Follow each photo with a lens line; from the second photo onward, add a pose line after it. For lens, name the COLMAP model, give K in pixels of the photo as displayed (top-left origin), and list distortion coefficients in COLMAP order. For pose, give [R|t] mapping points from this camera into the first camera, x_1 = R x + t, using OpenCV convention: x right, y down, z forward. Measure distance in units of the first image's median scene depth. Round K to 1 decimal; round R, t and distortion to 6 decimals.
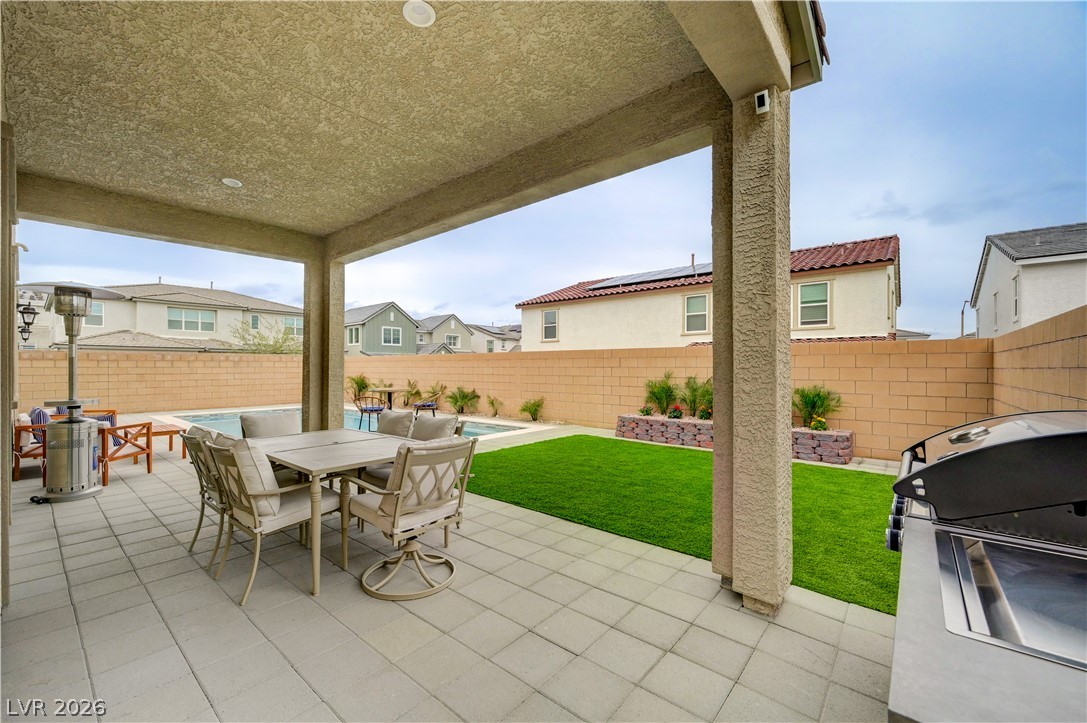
lens RADIAL K [[440.5, 0, 528.9], [0, 440.5, 368.8], [0, 0, 1]] dist [-0.001133, -0.000071]
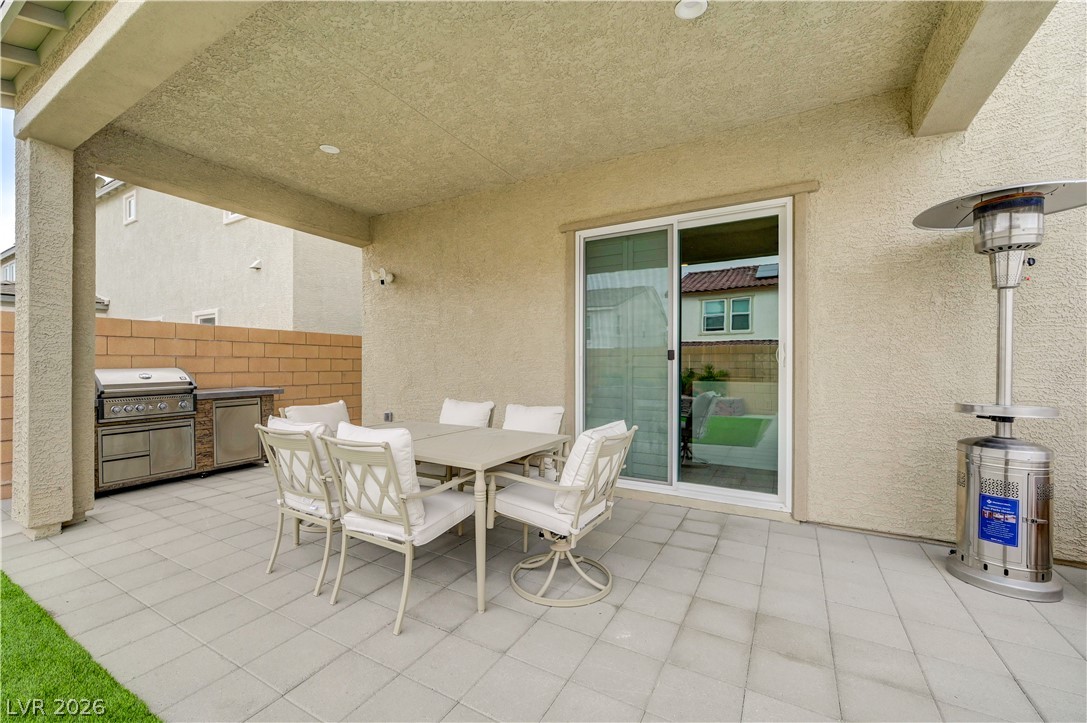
lens RADIAL K [[437.4, 0, 533.9], [0, 437.4, 365.8], [0, 0, 1]] dist [-0.000963, -0.000102]
pose [[-0.983265, -0.000307, -0.182179, -0.185451], [-0.001338, 0.999984, 0.005535, 0.009501], [0.182175, 0.005686, -0.983250, 0.729976]]
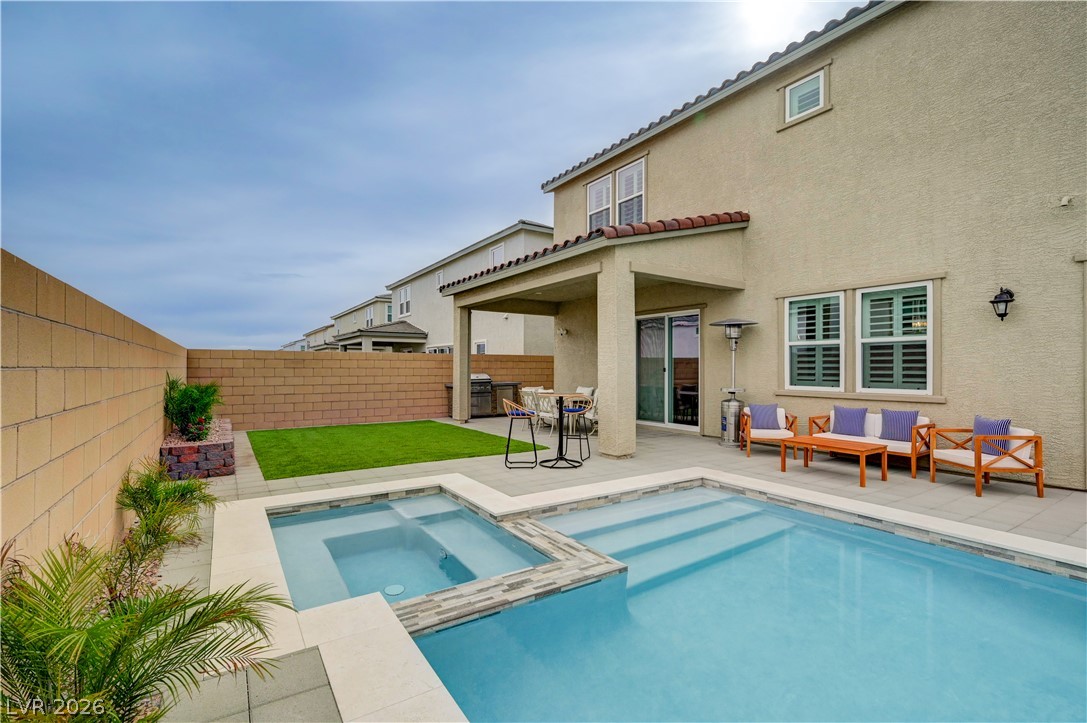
lens RADIAL K [[481.7, 0, 536.0], [0, 481.7, 364.4], [0, 0, 1]] dist [-0.010418, -0.000117]
pose [[-0.960728, -0.001516, 0.277489, -0.420603], [-0.002513, 0.999992, -0.003236, -0.007457], [-0.277482, -0.003806, -0.960723, 1.519458]]
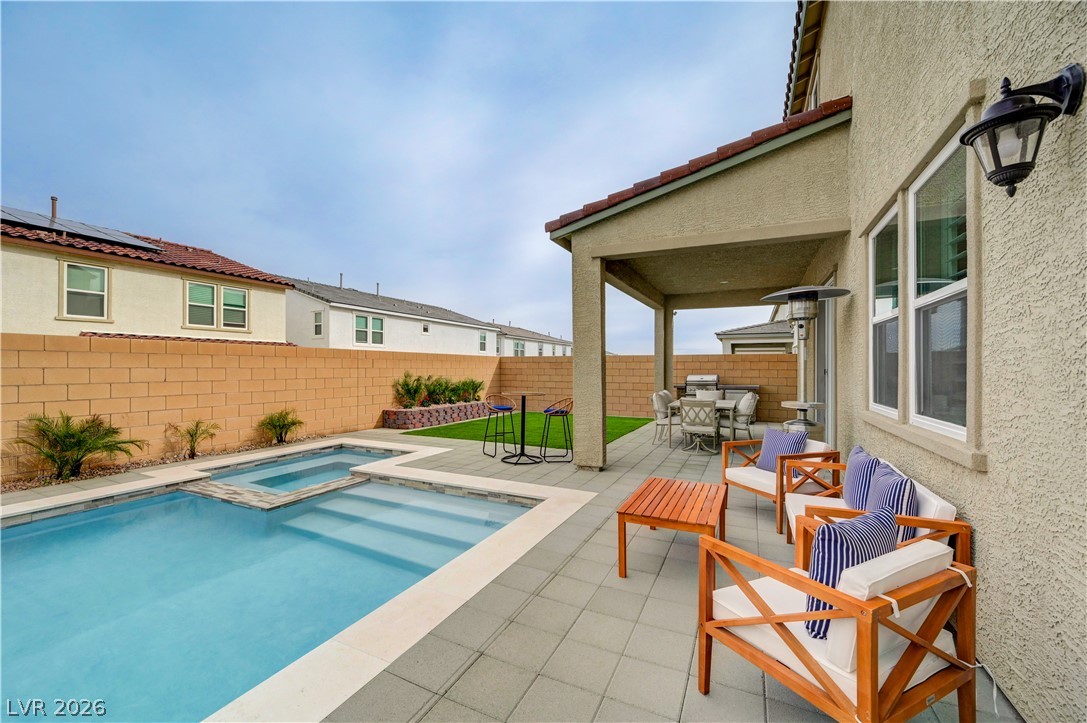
lens RADIAL K [[437.4, 0, 533.9], [0, 437.4, 365.8], [0, 0, 1]] dist [-0.000963, -0.000102]
pose [[-0.250481, 0.002275, 0.968119, -0.948669], [0.000338, 0.999997, -0.002263, -0.007256], [-0.968122, -0.000240, -0.250481, 0.948438]]
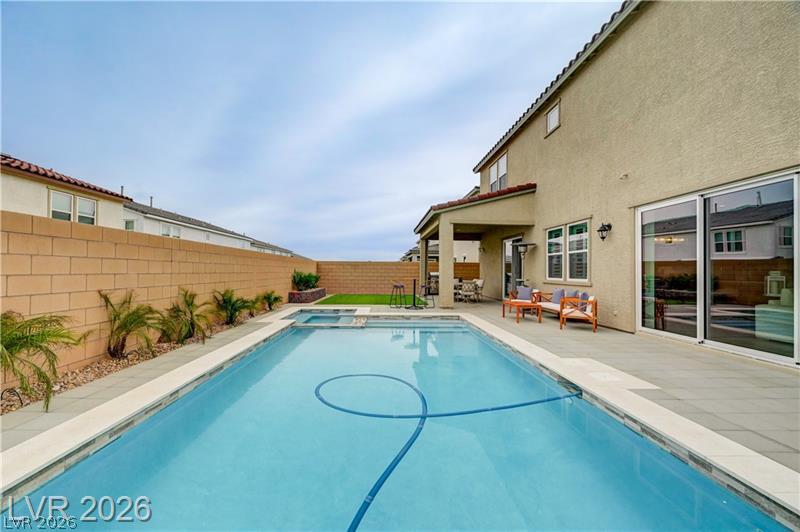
lens RADIAL K [[321.9, 0, 392.9], [0, 321.9, 269.2], [0, 0, 1]] dist [-0.000963, -0.000102]
pose [[-0.678937, -0.002455, 0.734193, -1.067626], [-0.008051, 0.999959, -0.004102, 0.007532], [-0.734153, -0.008696, -0.678929, 1.651410]]
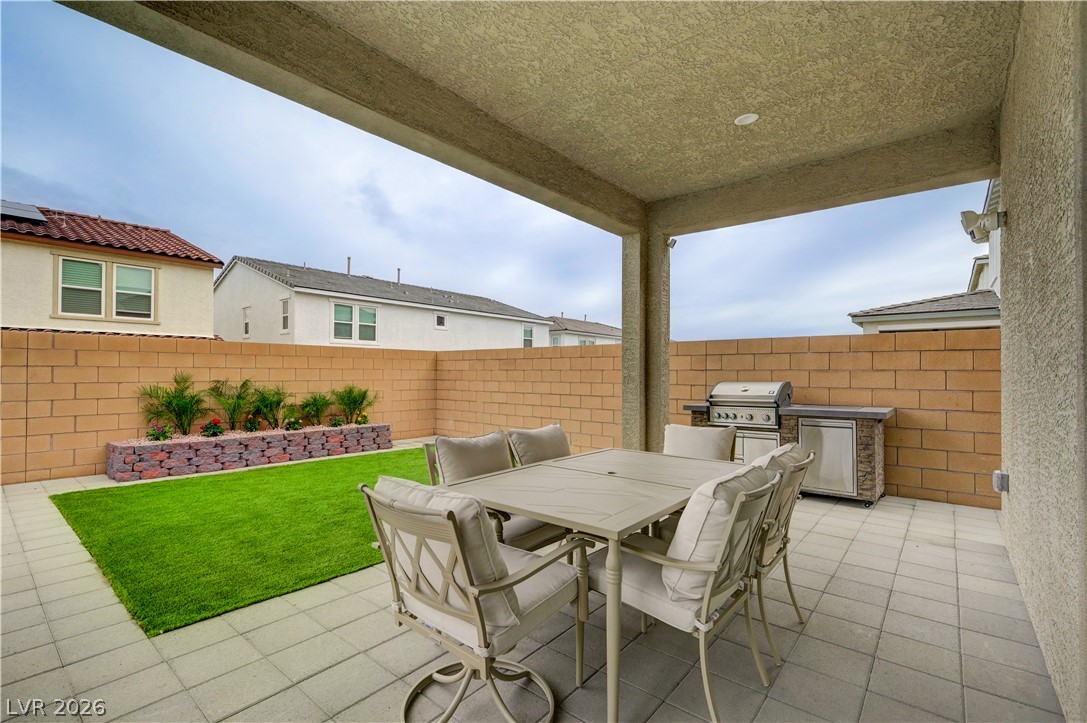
lens RADIAL K [[486.8, 0, 535.7], [0, 486.8, 367.8], [0, 0, 1]] dist [0.001815, 0.000314]
pose [[-0.012879, 0.009359, 0.999873, -0.463576], [-0.001372, 0.999955, -0.009377, 0.003764], [-0.999916, -0.001493, -0.012866, 0.435987]]
